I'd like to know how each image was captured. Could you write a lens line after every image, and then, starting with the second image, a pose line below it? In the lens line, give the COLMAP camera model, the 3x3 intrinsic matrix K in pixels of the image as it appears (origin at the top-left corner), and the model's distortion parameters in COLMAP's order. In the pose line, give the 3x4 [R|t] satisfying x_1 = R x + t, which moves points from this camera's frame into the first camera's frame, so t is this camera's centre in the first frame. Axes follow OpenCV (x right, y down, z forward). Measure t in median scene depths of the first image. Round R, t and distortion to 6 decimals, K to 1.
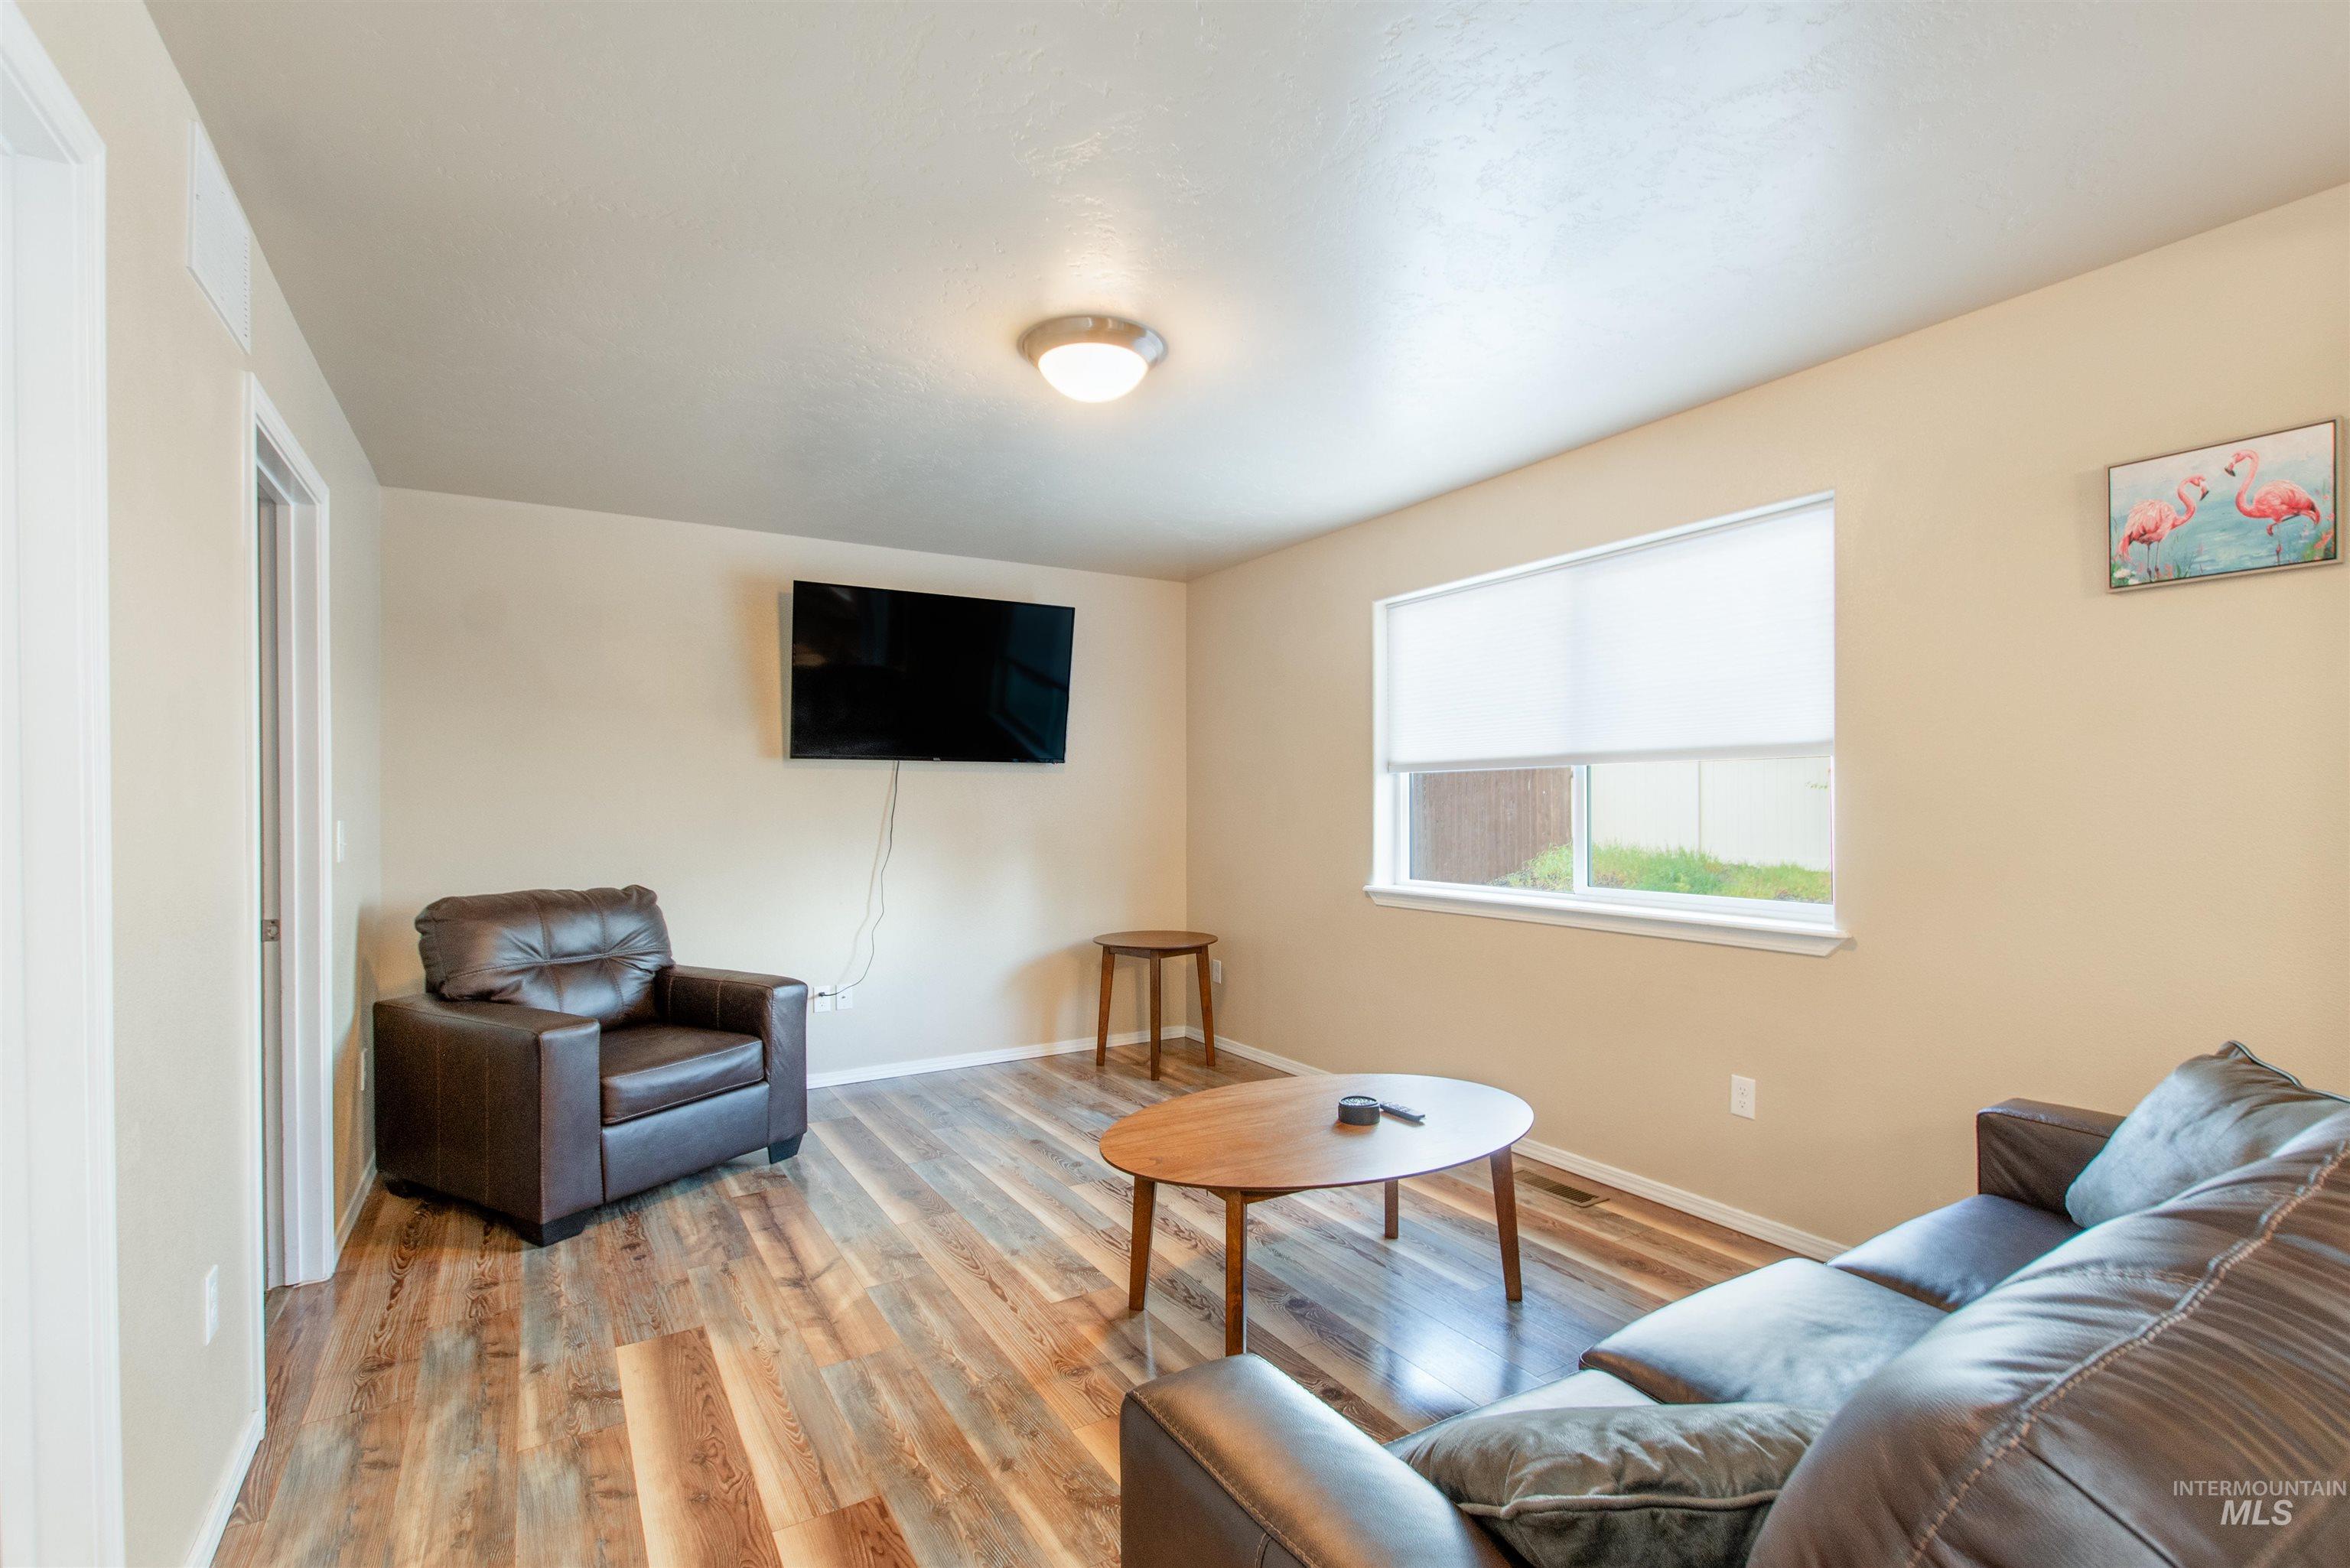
lens RADIAL K [[1071.6, 0, 1167.9], [0, 1071.6, 811.1], [0, 0, 1]] dist [0.002980, 0.000121]
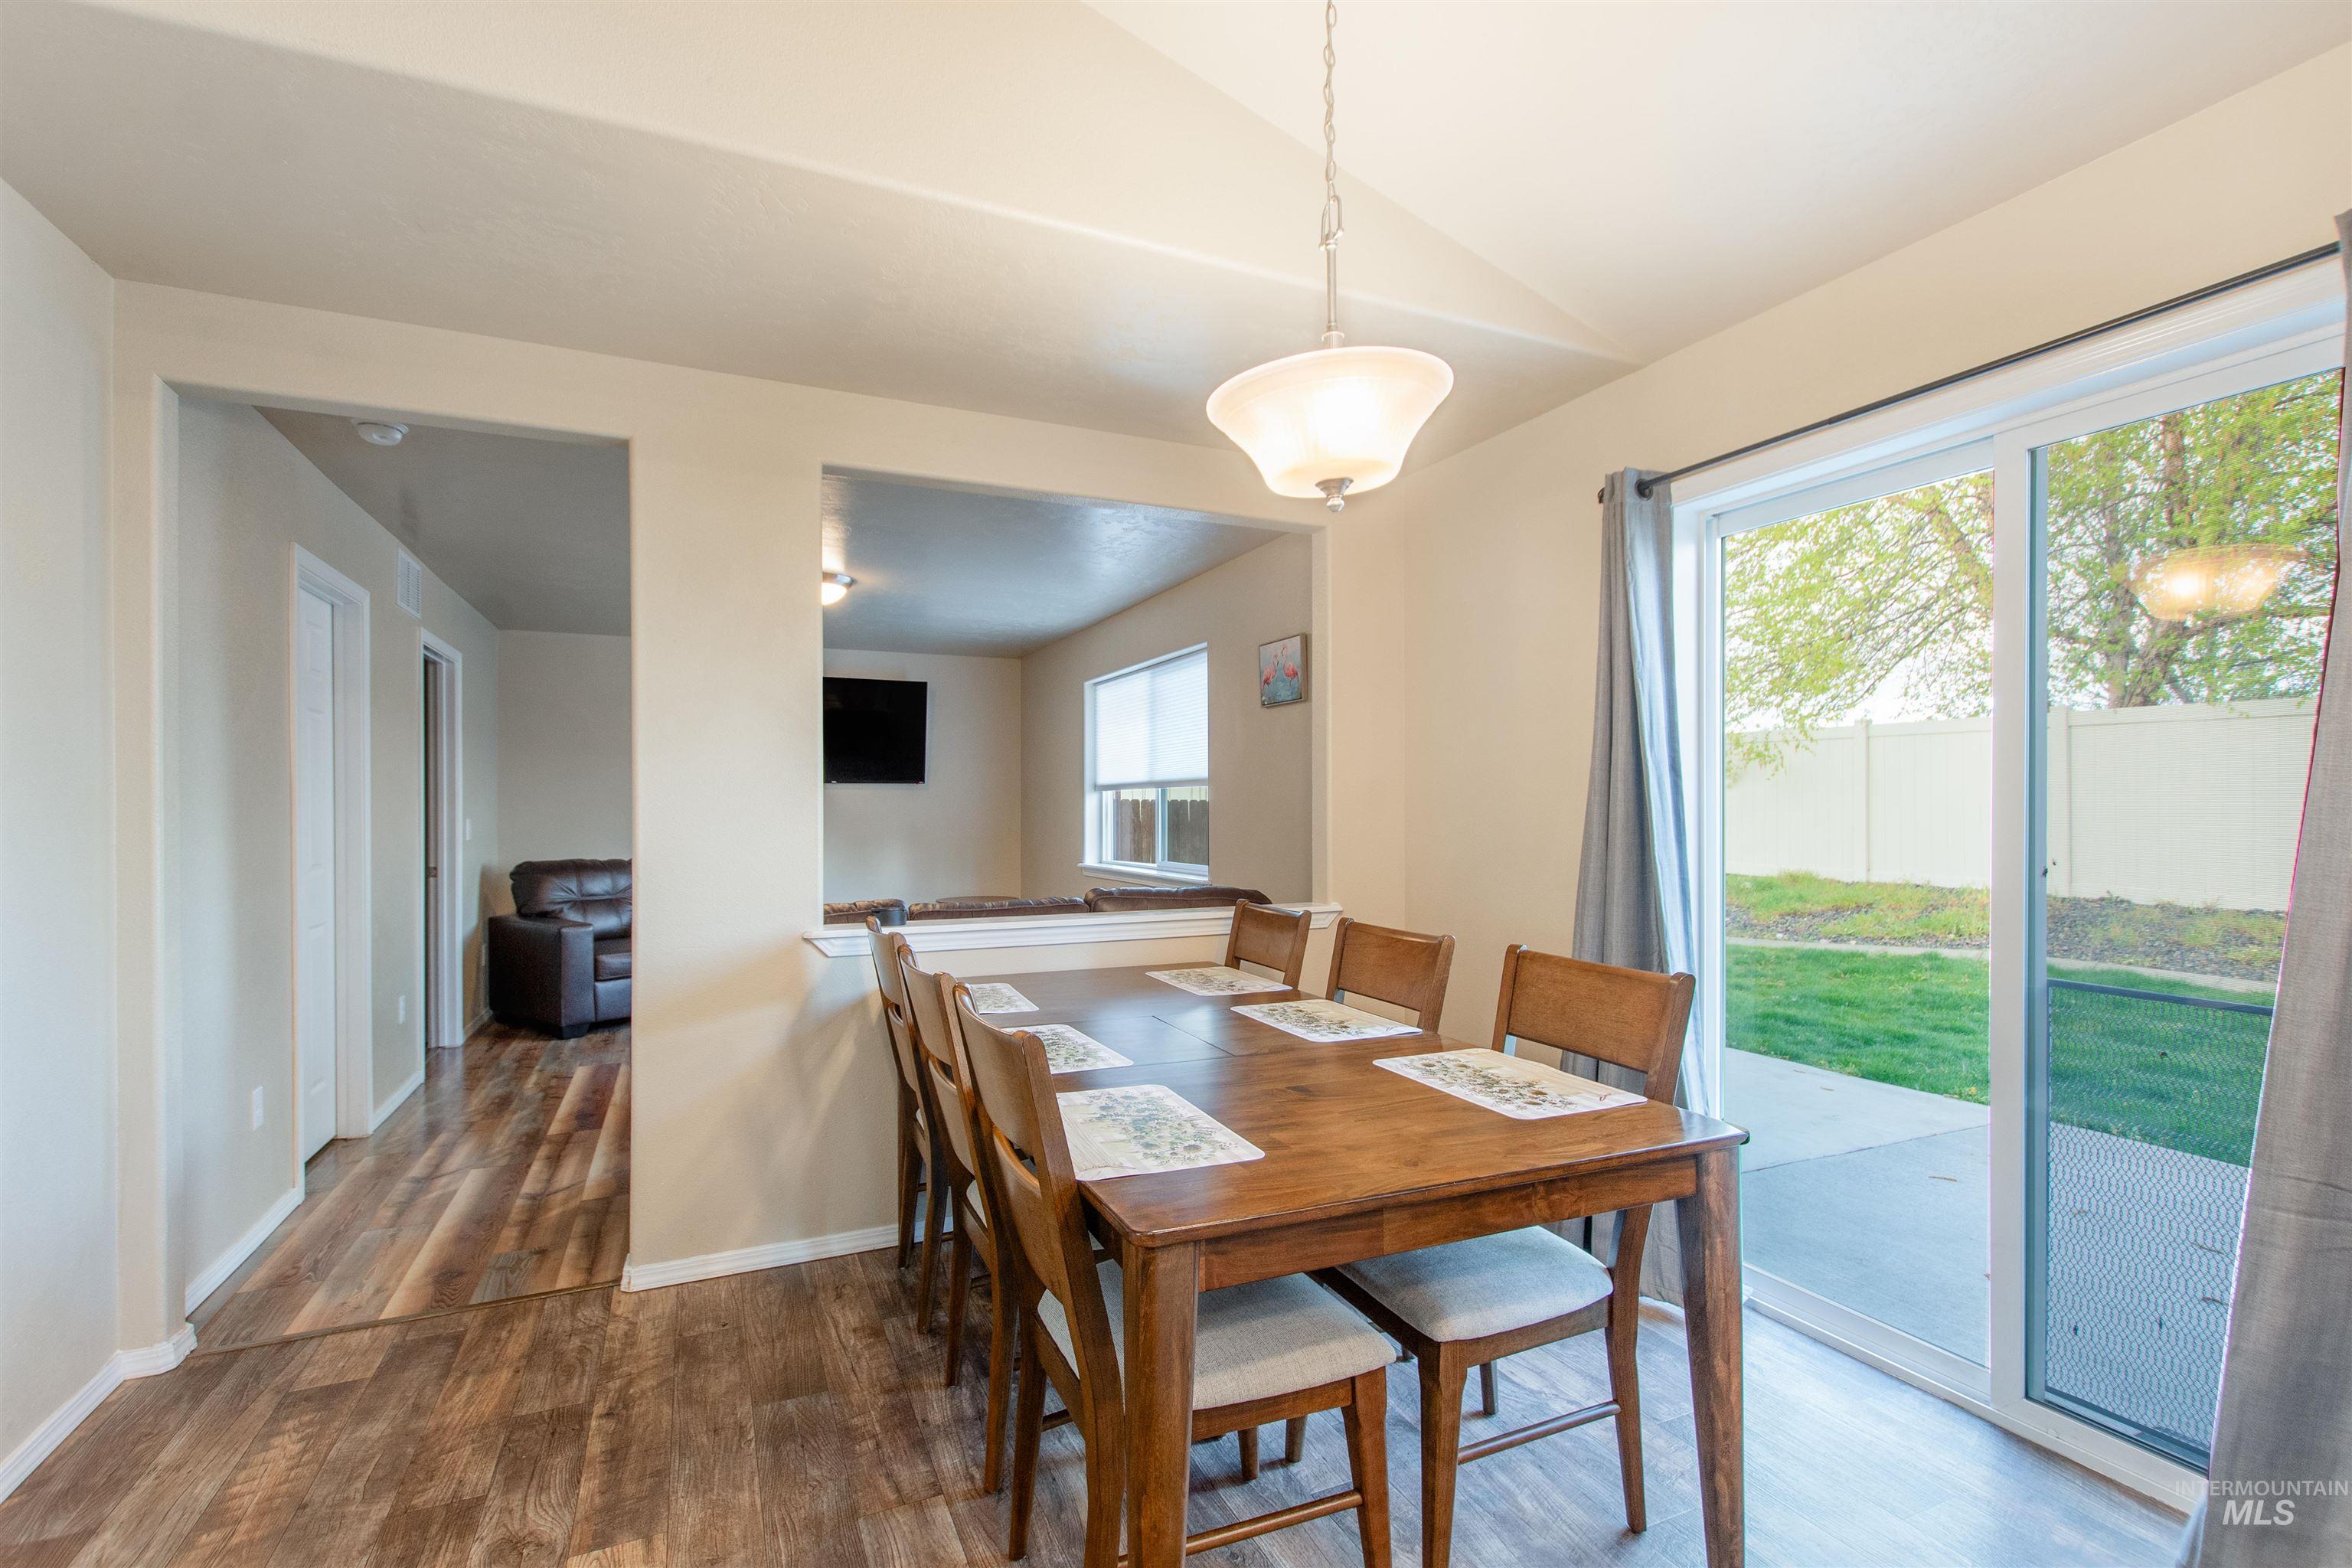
lens RADIAL K [[1072.6, 0, 1168.9], [0, 1072.6, 811.1], [0, 0, 1]] dist [0.002980, 0.000121]
pose [[0.992592, 0.002704, -0.121465, 0.675379], [-0.003495, 0.999974, -0.006304, 0.003079], [0.121445, 0.006682, 0.992576, -0.724481]]
